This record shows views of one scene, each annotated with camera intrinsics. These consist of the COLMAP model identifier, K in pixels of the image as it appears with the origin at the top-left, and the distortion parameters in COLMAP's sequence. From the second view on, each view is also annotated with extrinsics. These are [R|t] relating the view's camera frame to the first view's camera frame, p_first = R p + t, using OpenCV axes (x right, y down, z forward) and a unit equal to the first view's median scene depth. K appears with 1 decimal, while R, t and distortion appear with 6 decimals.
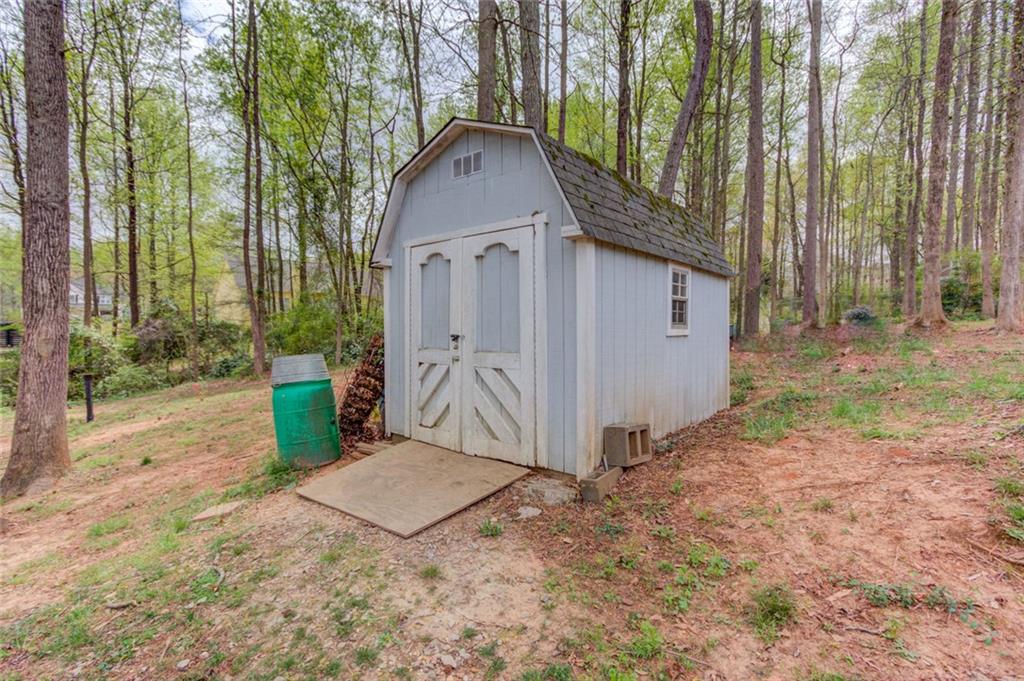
lens RADIAL K [[501.8, 0, 530.9], [0, 501.8, 326.1], [0, 0, 1]] dist [0.049509, 0.000309]
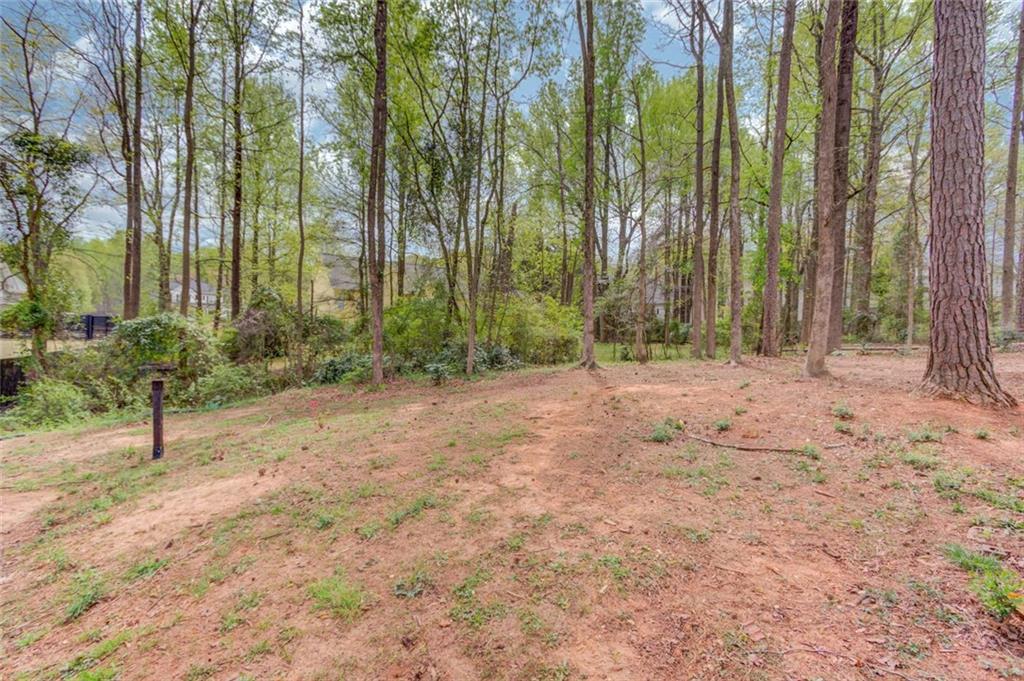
lens RADIAL K [[501.8, 0, 530.9], [0, 501.8, 326.1], [0, 0, 1]] dist [0.049509, 0.000309]
pose [[0.990942, 0.027818, -0.131379, -0.181298], [-0.030368, 0.999387, -0.017445, 0.014061], [0.130813, 0.021277, 0.991179, 0.243199]]
